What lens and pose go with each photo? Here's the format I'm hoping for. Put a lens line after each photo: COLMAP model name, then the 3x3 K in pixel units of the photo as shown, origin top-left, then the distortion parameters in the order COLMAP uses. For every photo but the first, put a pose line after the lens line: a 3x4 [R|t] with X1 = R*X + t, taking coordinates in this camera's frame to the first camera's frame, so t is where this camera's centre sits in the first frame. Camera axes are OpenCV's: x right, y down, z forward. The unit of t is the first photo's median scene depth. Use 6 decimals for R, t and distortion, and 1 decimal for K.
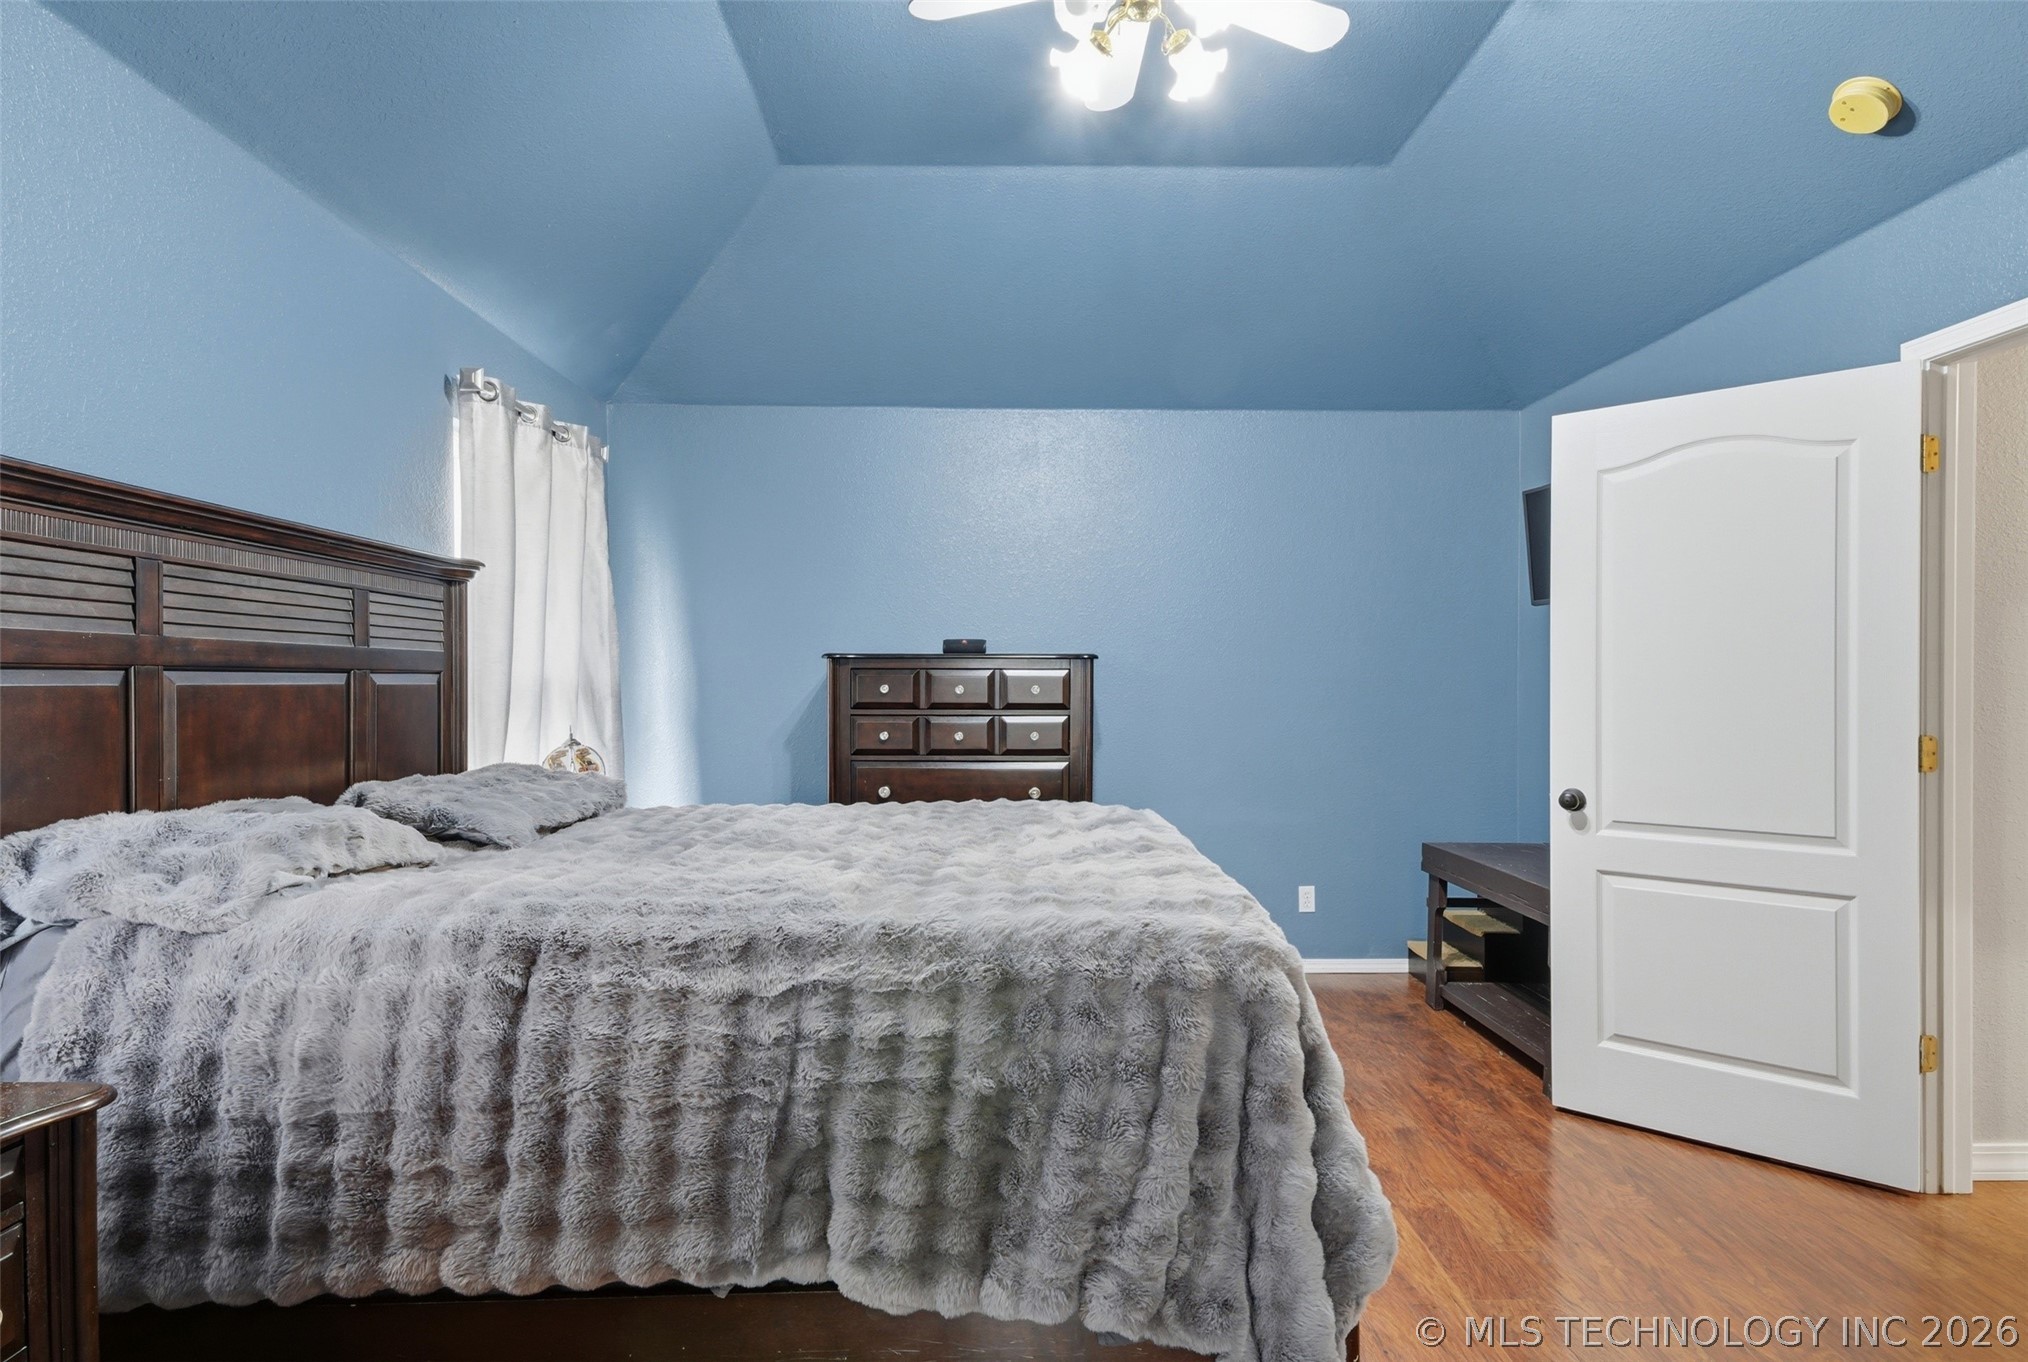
lens RADIAL K [[1070.3, 0, 1014.8], [0, 1070.3, 678.2], [0, 0, 1]] dist [0.051058, -0.019006]
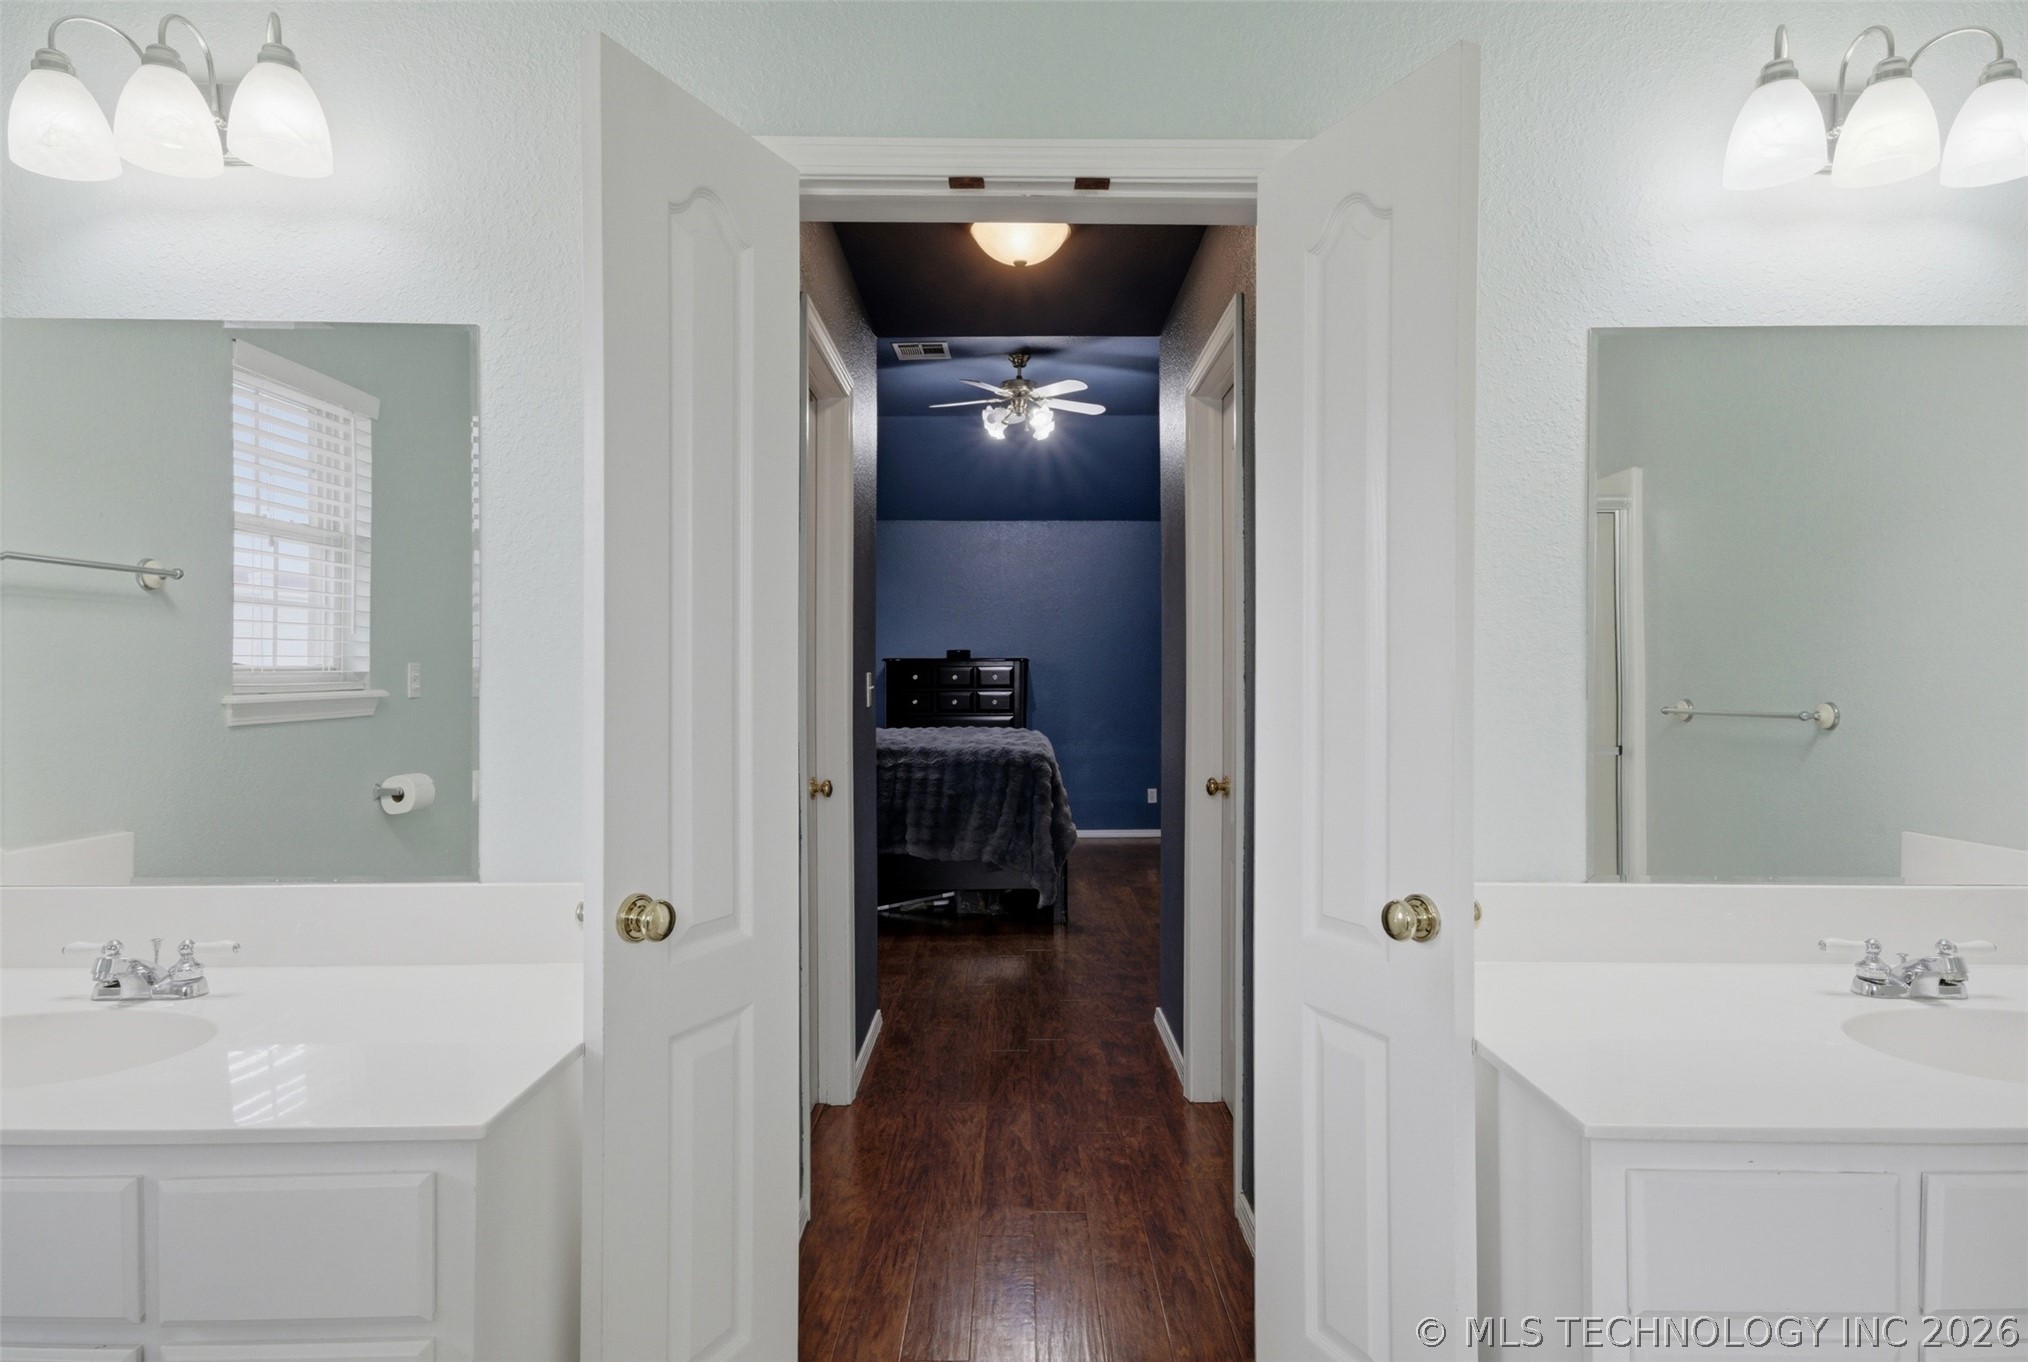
lens RADIAL K [[1070.3, 0, 1011.6], [0, 1070.3, 677.2], [0, 0, 1]] dist [0.051058, -0.019006]
pose [[0.999764, -0.004672, -0.021221, 0.222196], [0.004726, 0.999986, 0.002506, 0.013912], [0.021209, -0.002606, 0.999772, -2.238511]]
